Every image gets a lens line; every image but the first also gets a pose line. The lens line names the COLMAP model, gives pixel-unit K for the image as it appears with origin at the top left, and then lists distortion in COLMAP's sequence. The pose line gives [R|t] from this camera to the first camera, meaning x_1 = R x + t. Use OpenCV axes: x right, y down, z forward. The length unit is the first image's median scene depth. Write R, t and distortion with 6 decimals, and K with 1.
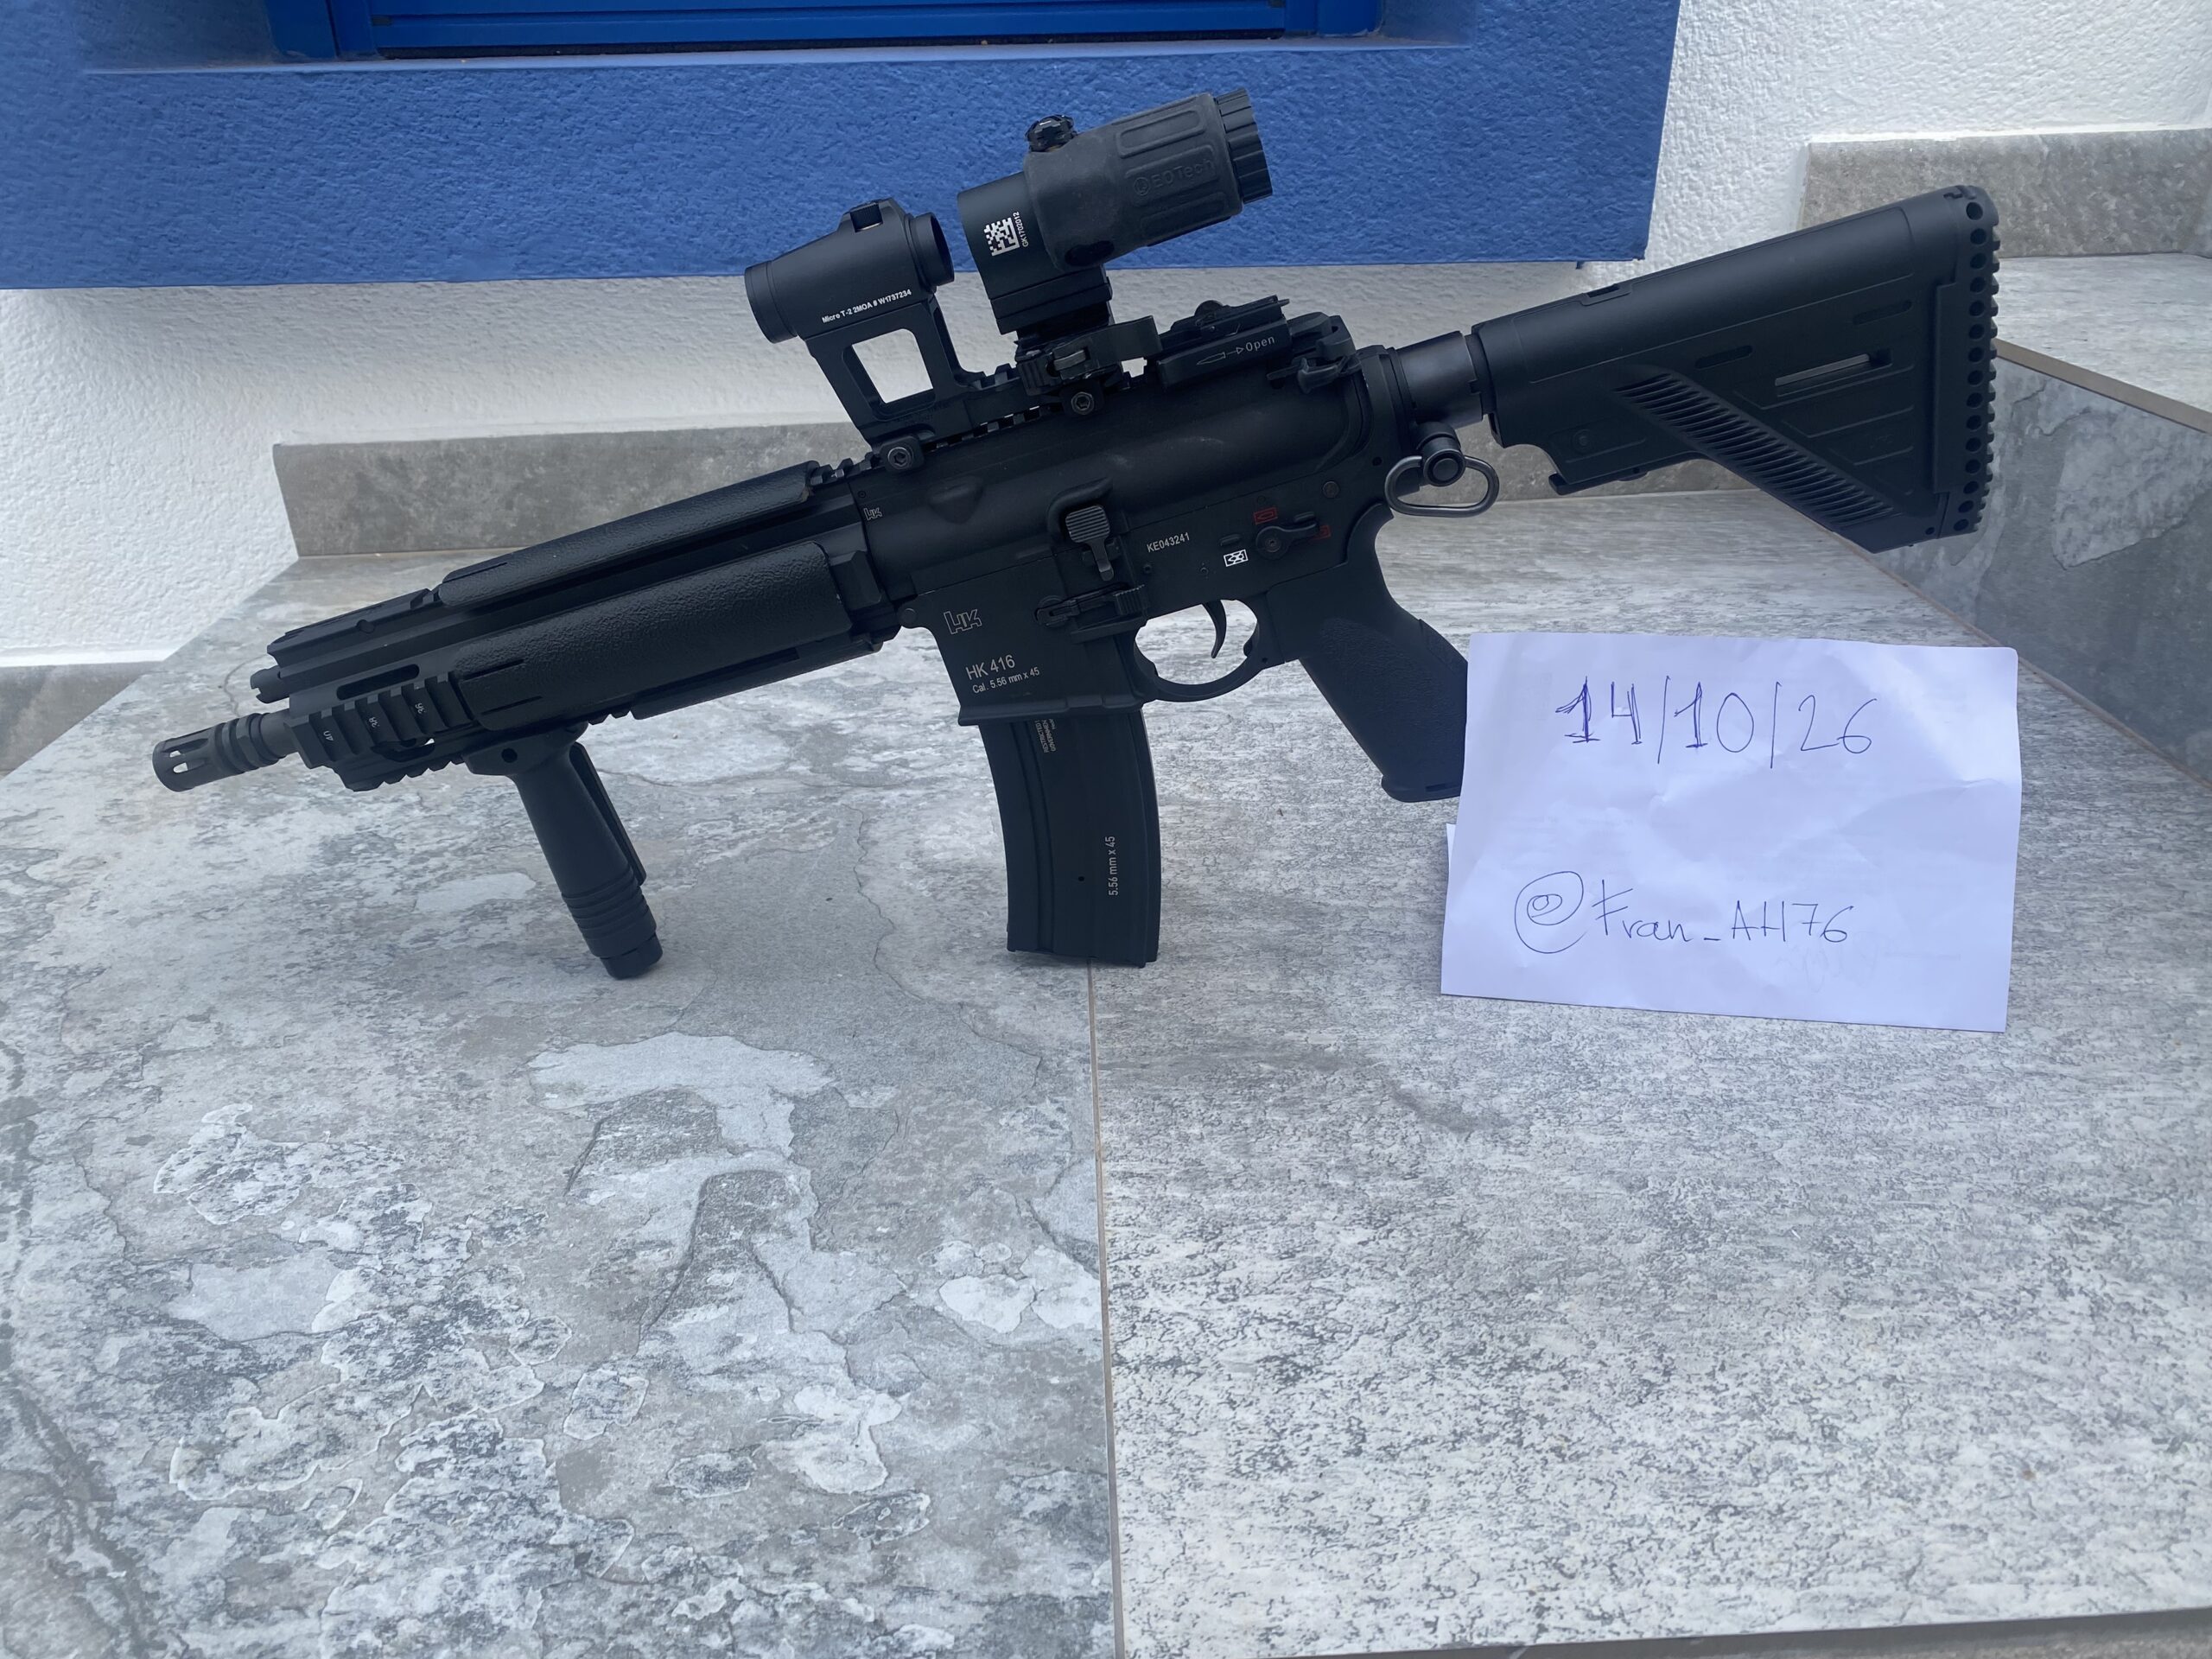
lens RADIAL K [[1704.6, 0, 1115.5], [0, 1704.6, 813.5], [0, 0, 1]] dist [-0.002877, -0.000148]
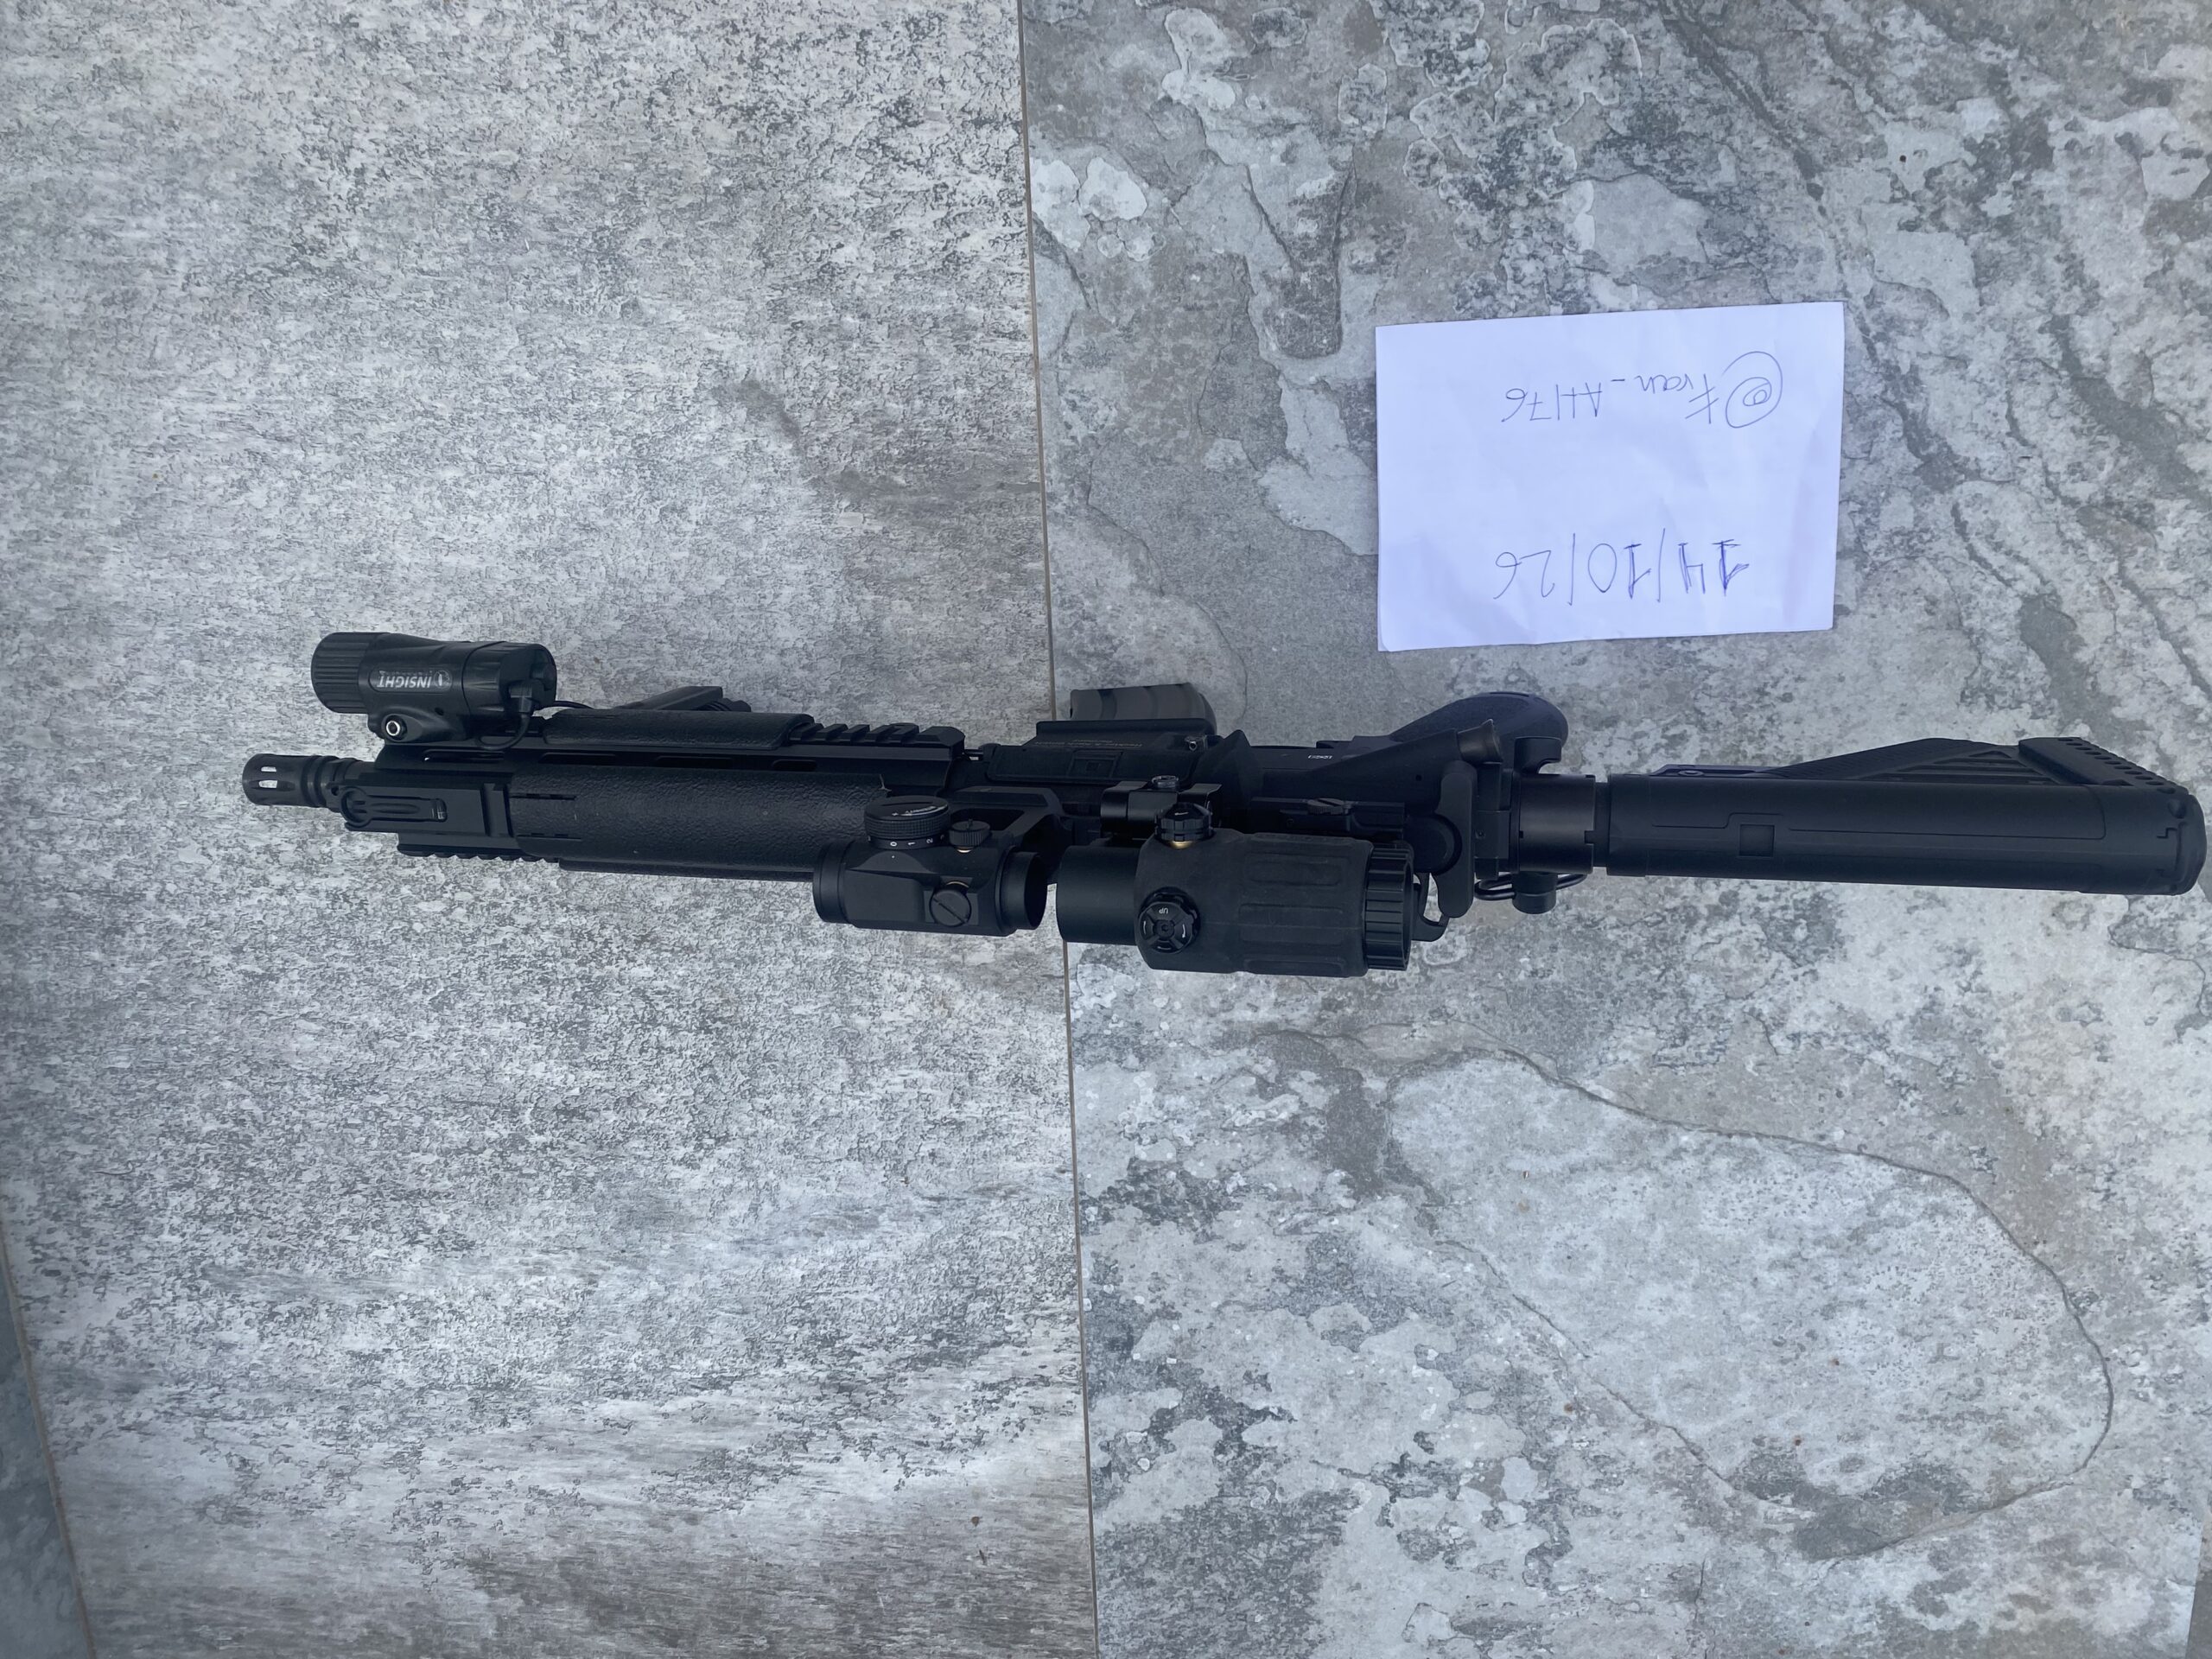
lens RADIAL K [[1704.6, 0, 1108.1], [0, 1704.6, 815.2], [0, 0, 1]] dist [-0.002877, -0.000148]
pose [[-0.999532, -0.004720, 0.030221, -0.111107], [0.026430, -0.630597, 0.775660, -1.071923], [0.015397, 0.776096, 0.630427, 0.484152]]
